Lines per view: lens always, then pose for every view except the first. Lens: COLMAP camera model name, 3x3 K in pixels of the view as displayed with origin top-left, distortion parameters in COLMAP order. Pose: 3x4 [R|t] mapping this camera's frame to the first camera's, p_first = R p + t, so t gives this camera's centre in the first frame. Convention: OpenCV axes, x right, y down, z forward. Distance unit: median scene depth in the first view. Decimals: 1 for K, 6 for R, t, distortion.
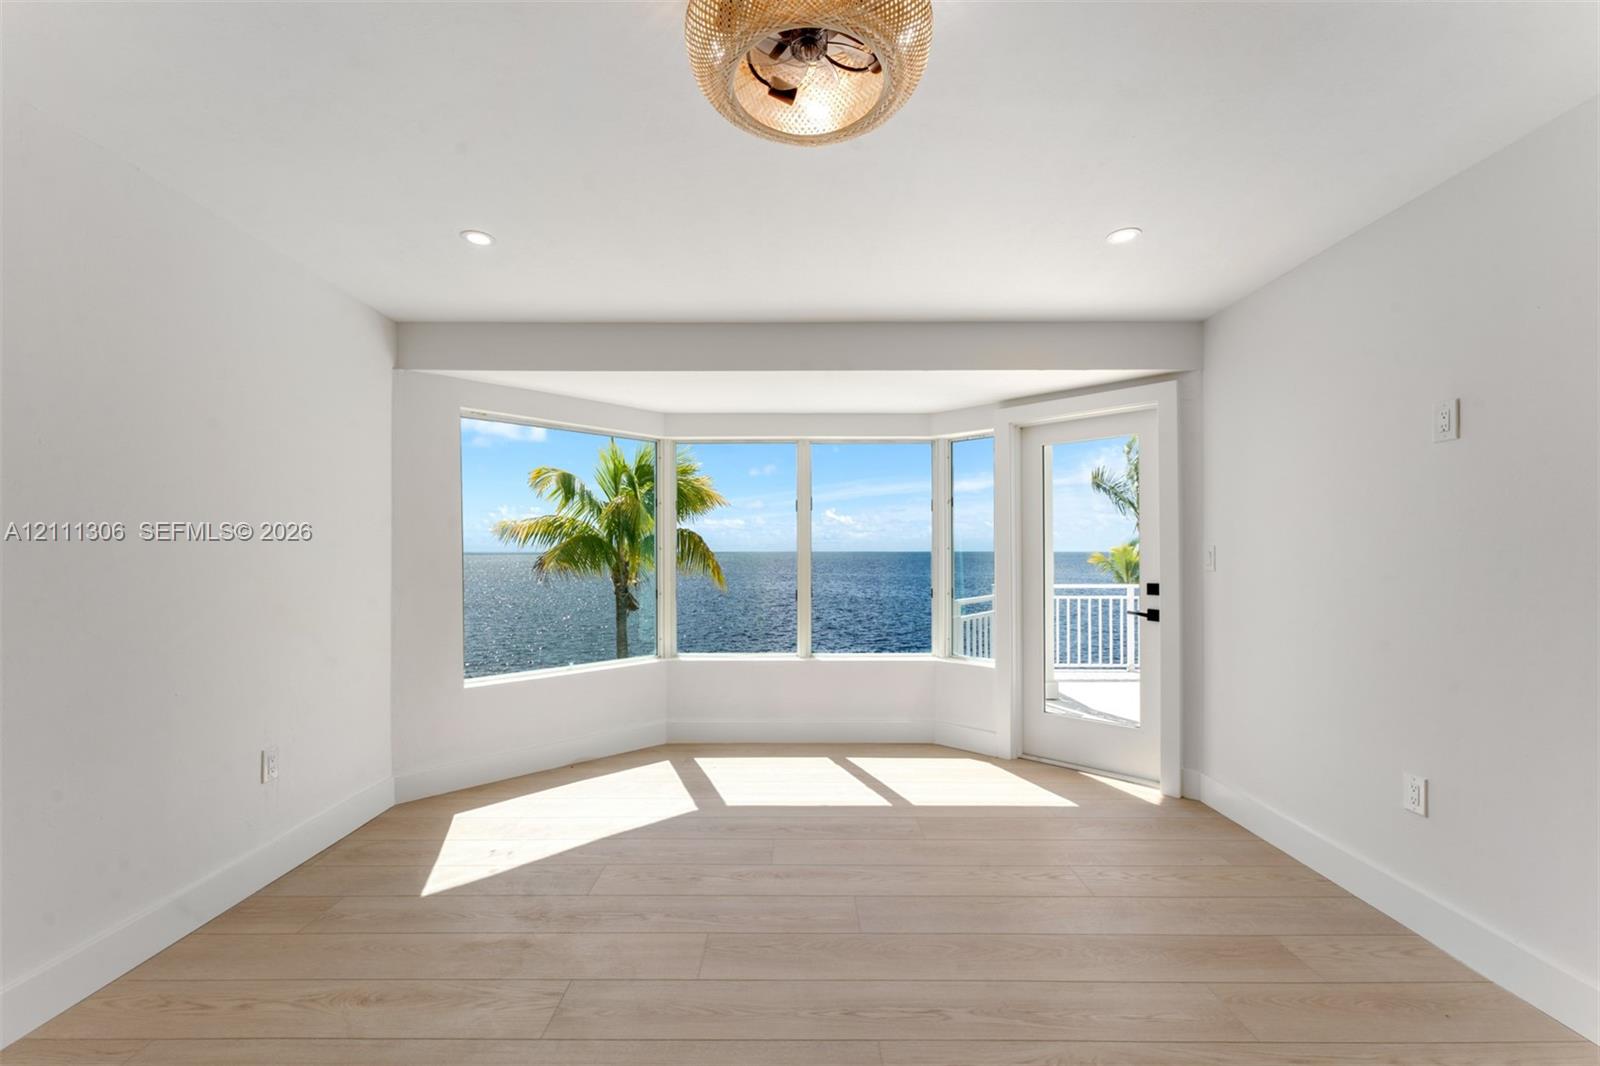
lens RADIAL K [[656.3, 0, 797.3], [0, 656.3, 533.2], [0, 0, 1]] dist [0.007669, -0.001248]
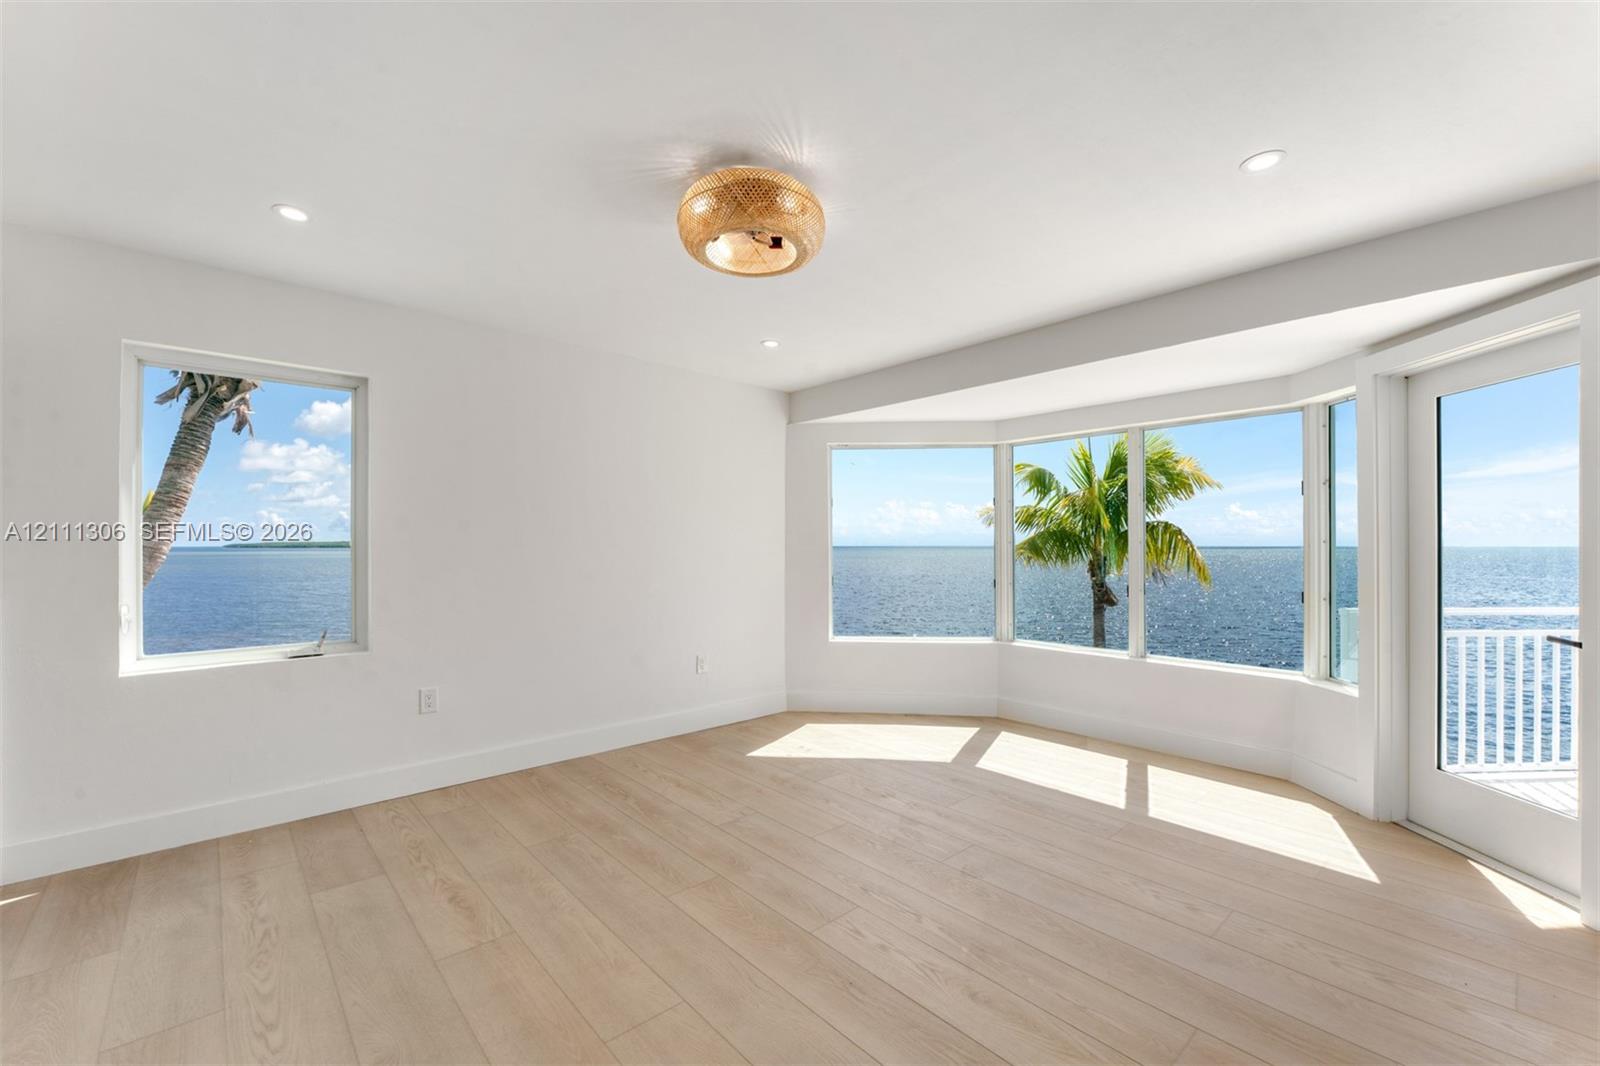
lens RADIAL K [[656.3, 0, 802.8], [0, 656.3, 535.5], [0, 0, 1]] dist [0.007669, -0.001248]
pose [[0.673564, -0.009512, -0.739068, 0.399477], [0.020318, 0.999778, 0.005650, -0.002339], [0.738850, -0.018822, 0.673607, 0.005046]]
